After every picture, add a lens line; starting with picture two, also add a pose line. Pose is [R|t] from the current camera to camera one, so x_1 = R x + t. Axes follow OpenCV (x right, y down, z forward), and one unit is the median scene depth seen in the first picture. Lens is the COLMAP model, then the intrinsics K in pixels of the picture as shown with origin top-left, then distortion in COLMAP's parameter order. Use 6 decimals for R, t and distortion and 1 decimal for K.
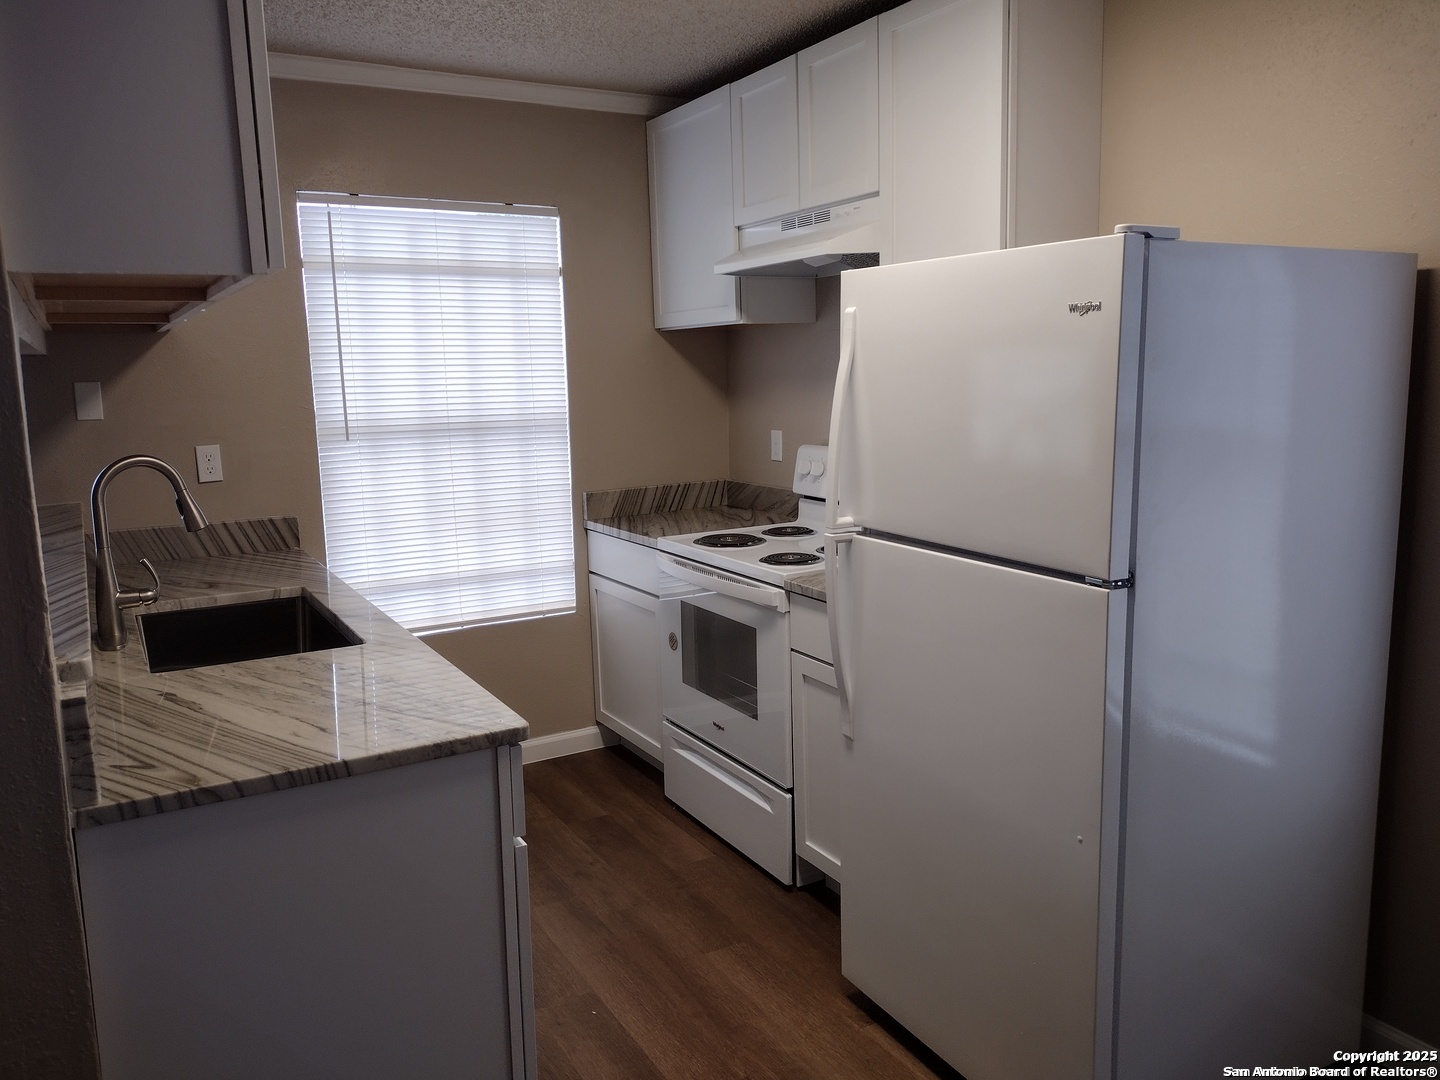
lens RADIAL K [[1102.4, 0, 720.0], [0, 1102.4, 531.5], [0, 0, 1]] dist [0.033560, -0.031320]
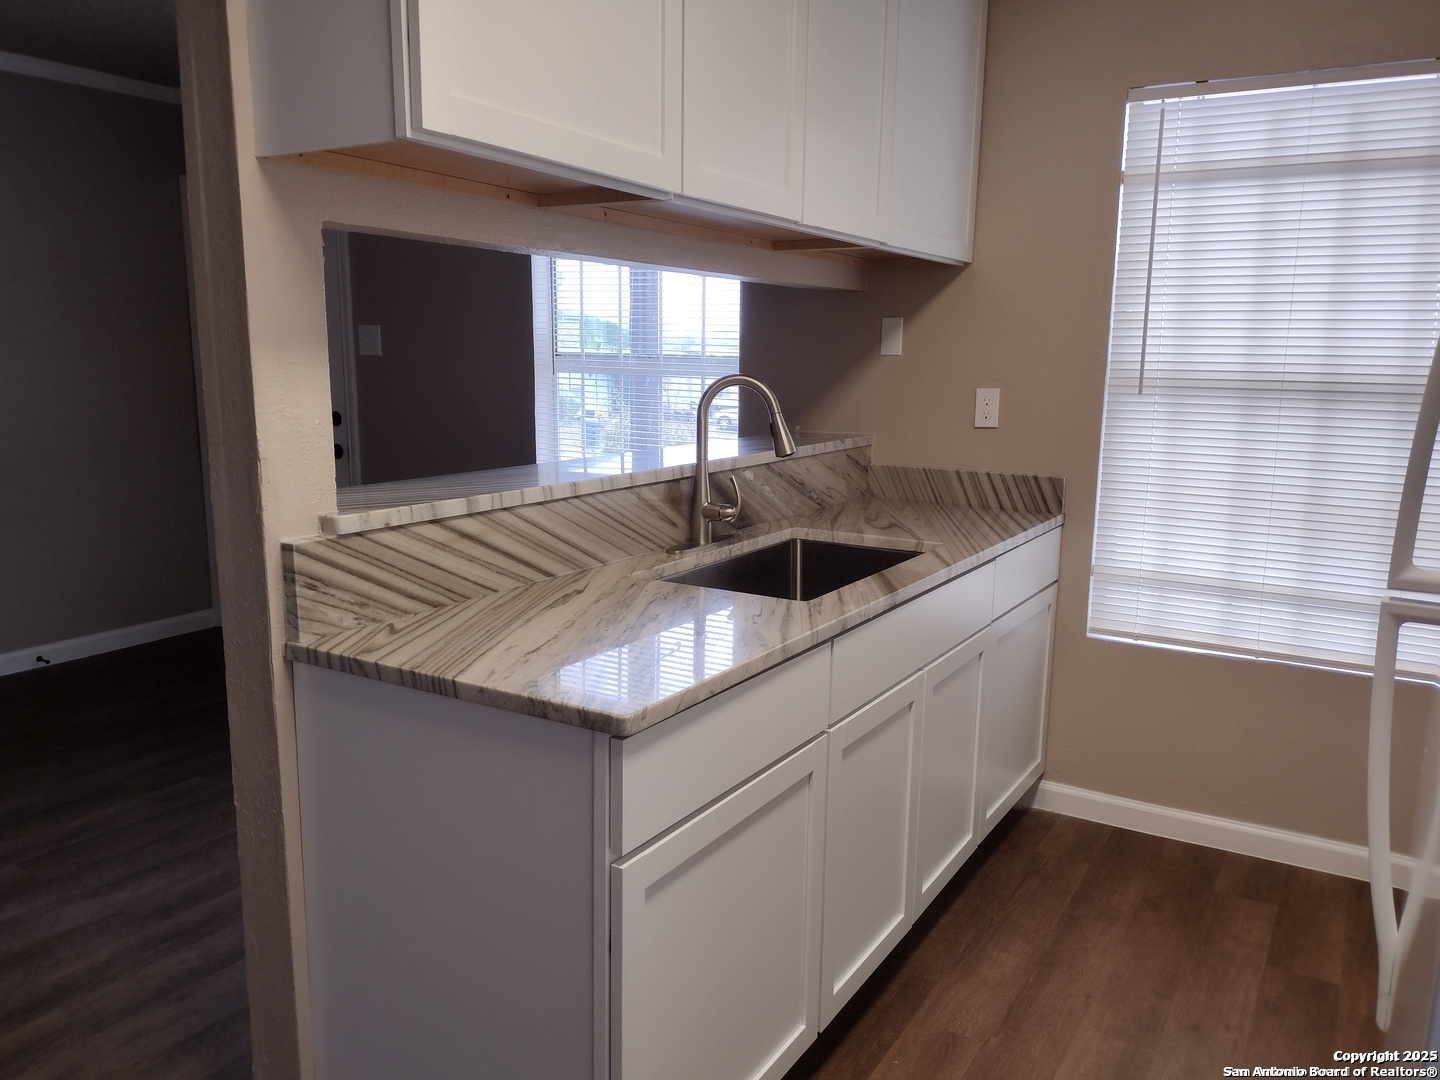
lens RADIAL K [[1102.4, 0, 720.1], [0, 1102.4, 550.9], [0, 0, 1]] dist [0.033560, -0.031320]
pose [[0.475048, 0.181074, -0.861128, 0.249484], [-0.155994, 0.980429, 0.120105, -0.019266], [0.866023, 0.077275, 0.493997, 0.344196]]
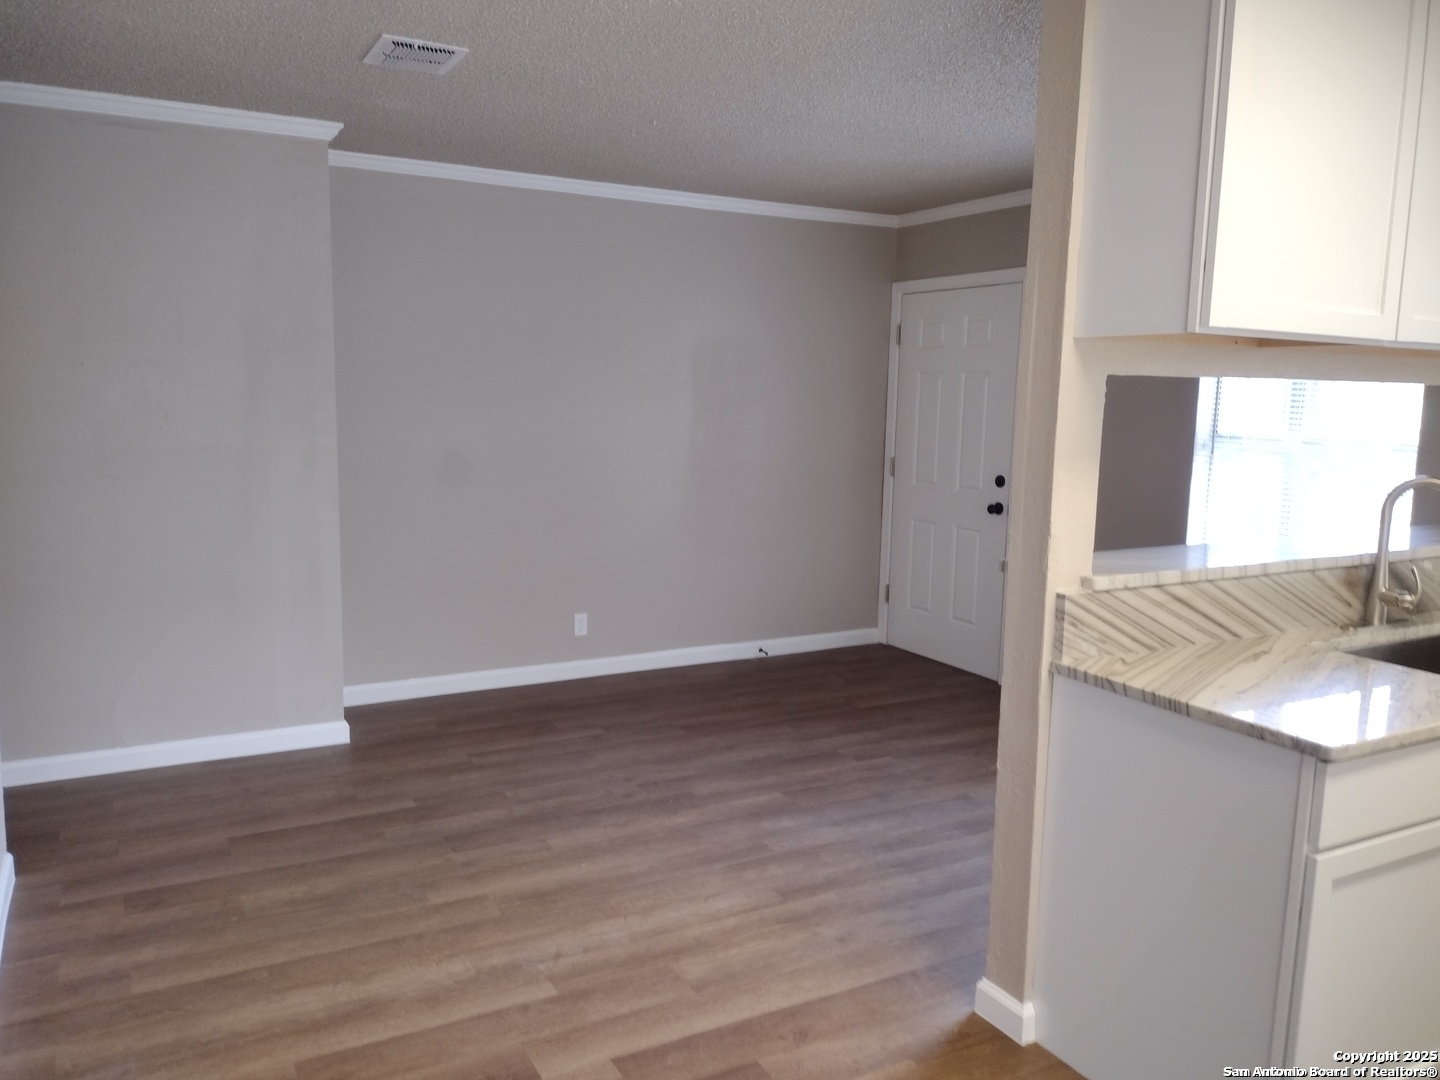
lens RADIAL K [[1102.4, 0, 710.6], [0, 1102.4, 535.4], [0, 0, 1]] dist [0.033560, -0.031320]
pose [[-0.027277, 0.155150, -0.987514, 0.434998], [-0.175570, 0.971782, 0.157528, -0.042007], [0.984089, 0.177675, 0.000732, 0.195793]]
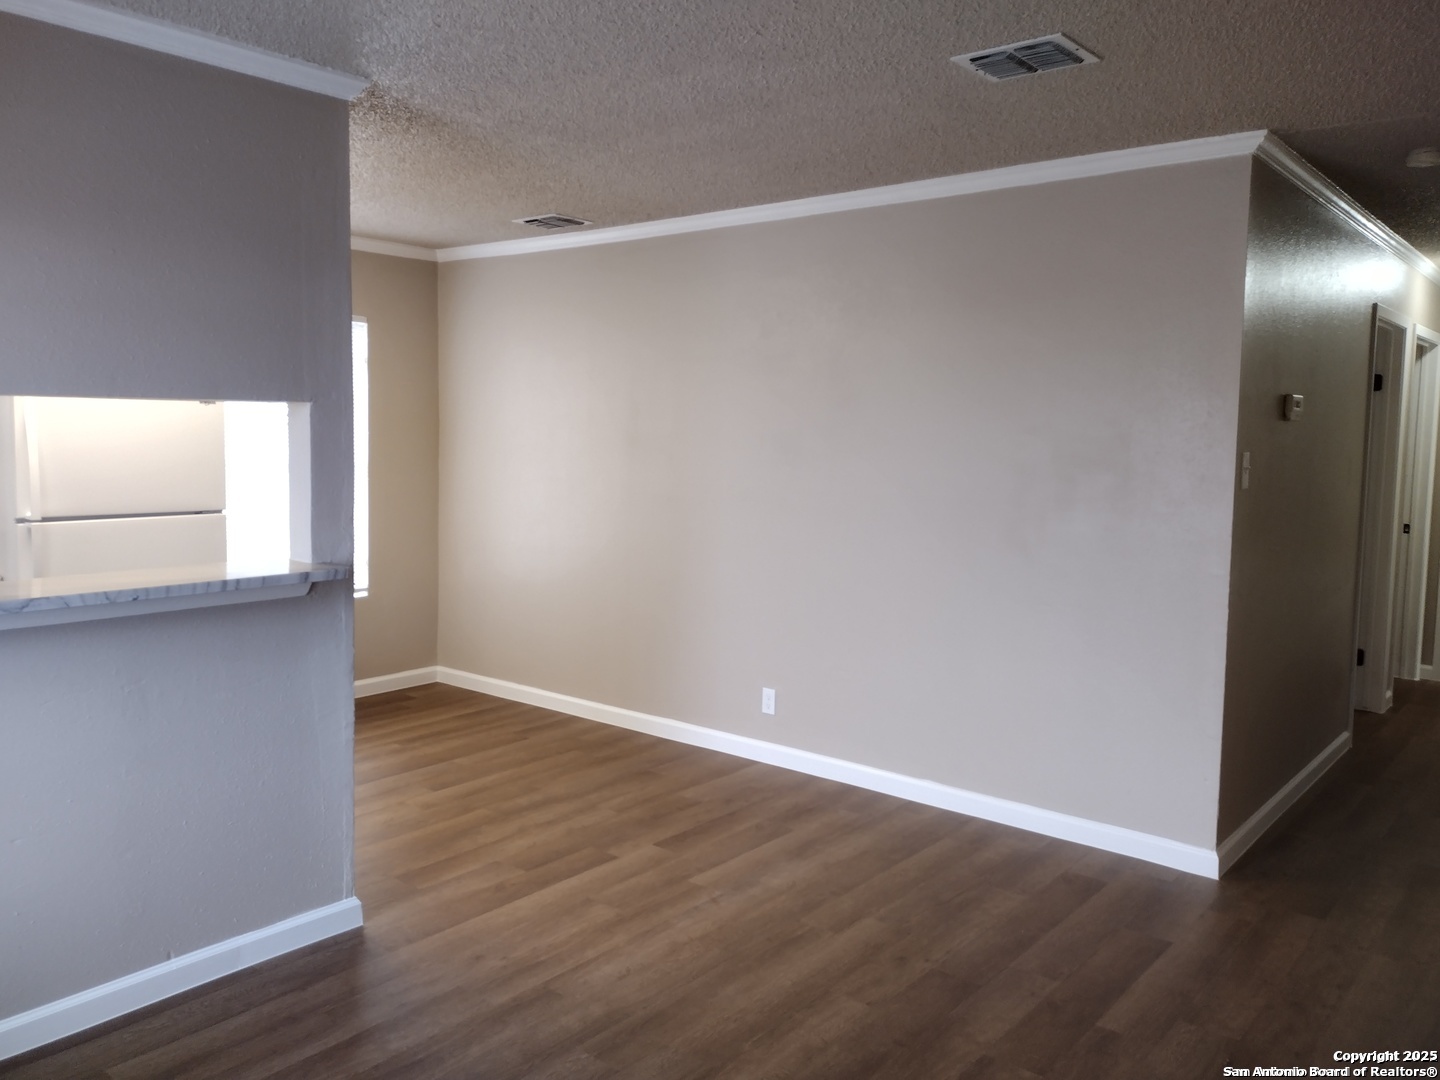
lens RADIAL K [[1102.4, 0, 719.6], [0, 1102.4, 537.7], [0, 0, 1]] dist [0.033560, -0.031320]
pose [[-0.351712, -0.082137, 0.932498, -1.225522], [0.137192, 0.980864, 0.138143, -0.044200], [-0.926001, 0.176518, -0.333713, 0.409083]]
